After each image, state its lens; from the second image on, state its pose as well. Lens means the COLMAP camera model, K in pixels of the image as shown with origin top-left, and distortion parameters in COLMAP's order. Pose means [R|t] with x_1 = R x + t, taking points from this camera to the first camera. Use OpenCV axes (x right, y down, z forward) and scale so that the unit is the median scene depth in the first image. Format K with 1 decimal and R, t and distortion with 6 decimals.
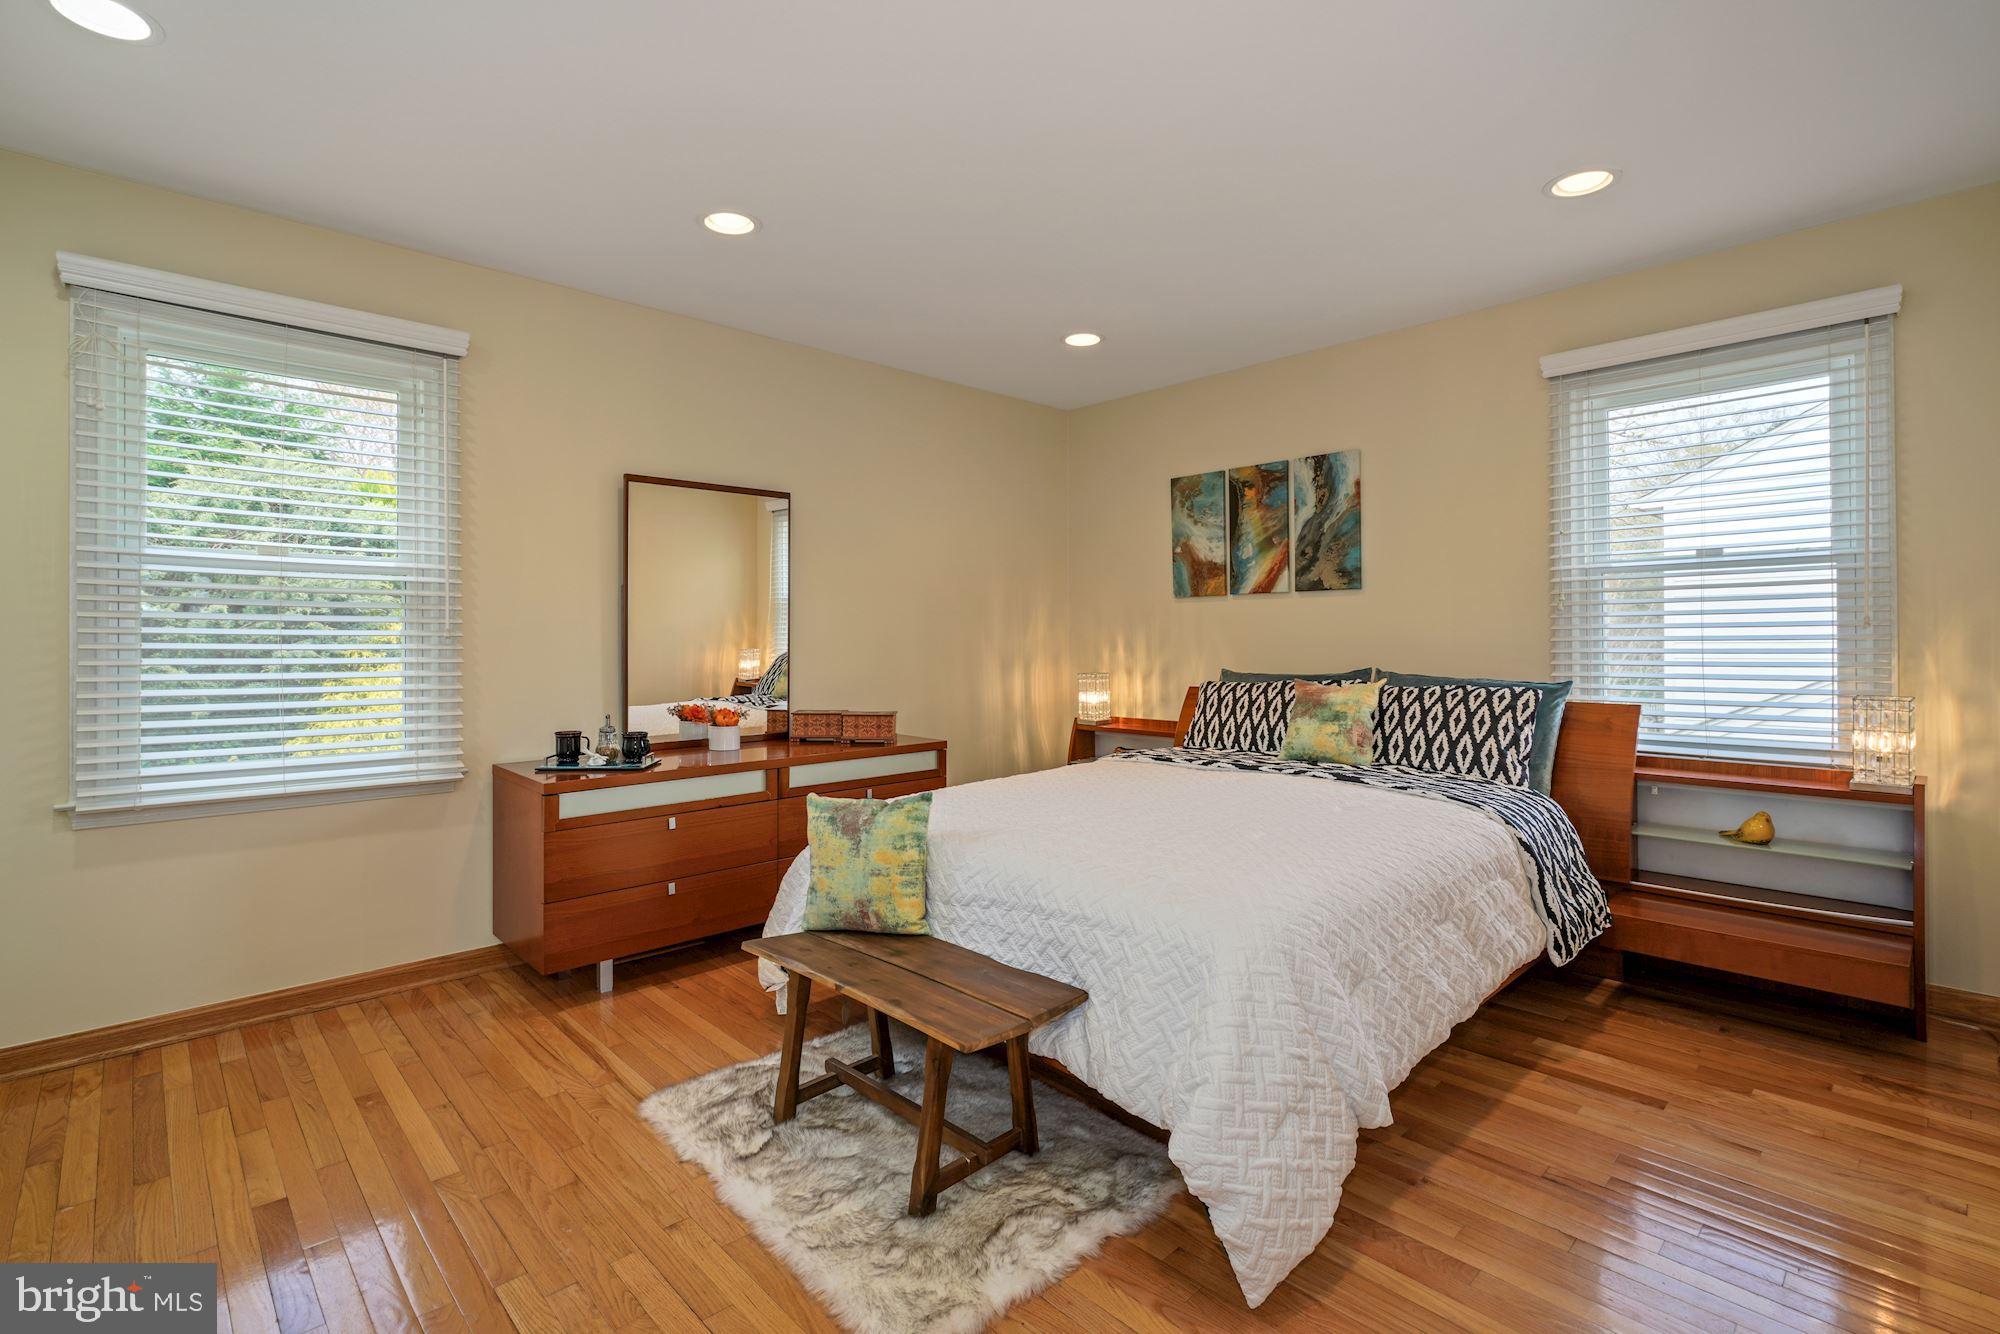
lens RADIAL K [[913.1, 0, 997.5], [0, 913.1, 640.9], [0, 0, 1]] dist [-0.000912, 0.000178]
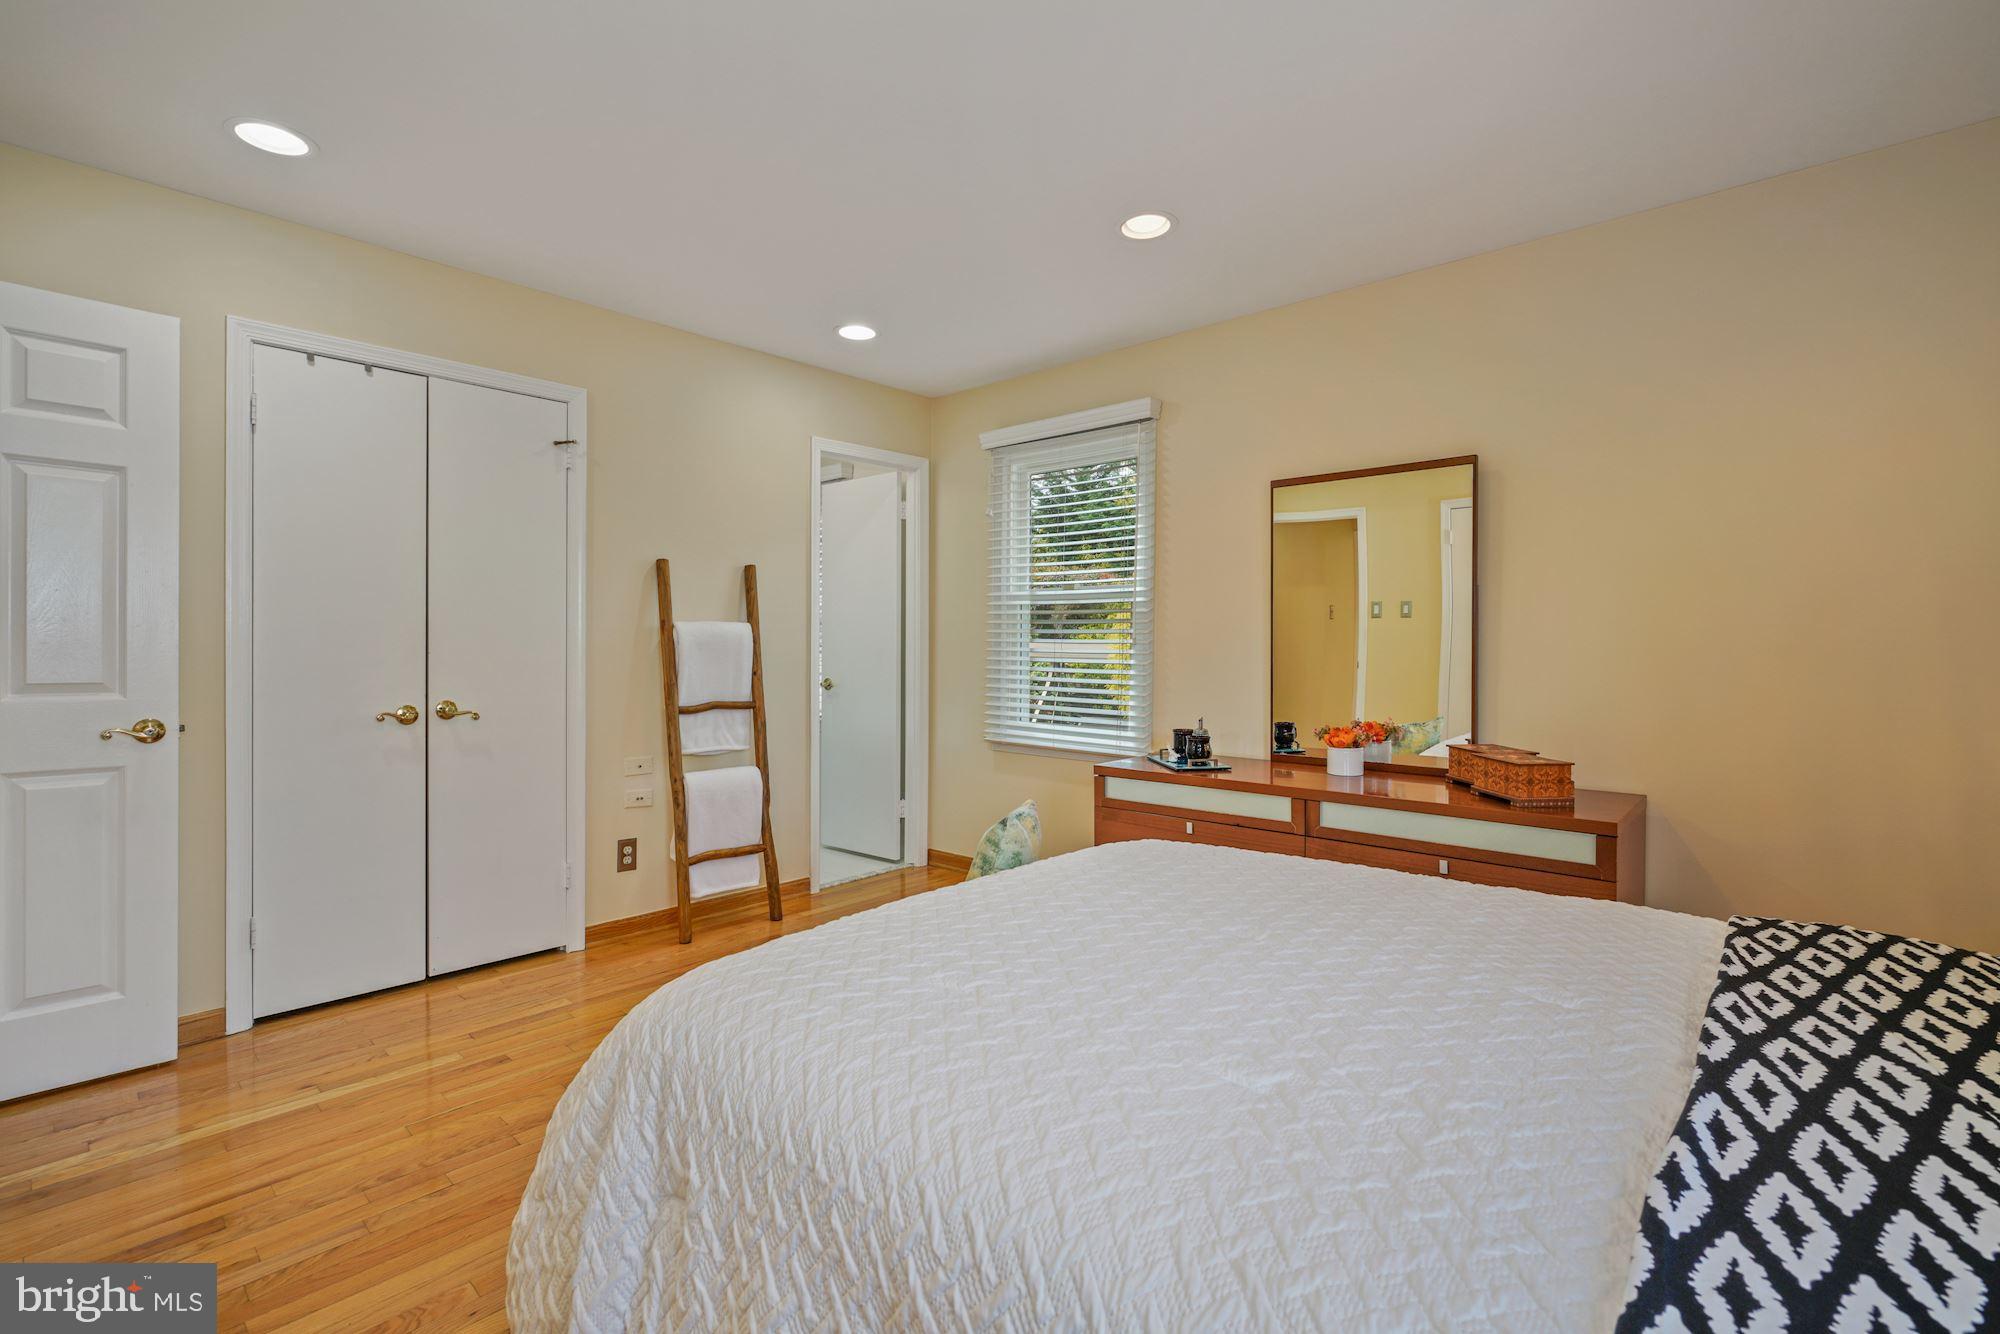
lens RADIAL K [[913.1, 0, 997.5], [0, 913.1, 640.9], [0, 0, 1]] dist [-0.000912, 0.000178]
pose [[0.084304, -0.002239, -0.996438, 0.548237], [-0.004616, 0.999986, -0.002637, -0.004004], [0.996429, 0.004822, 0.084293, 0.603403]]
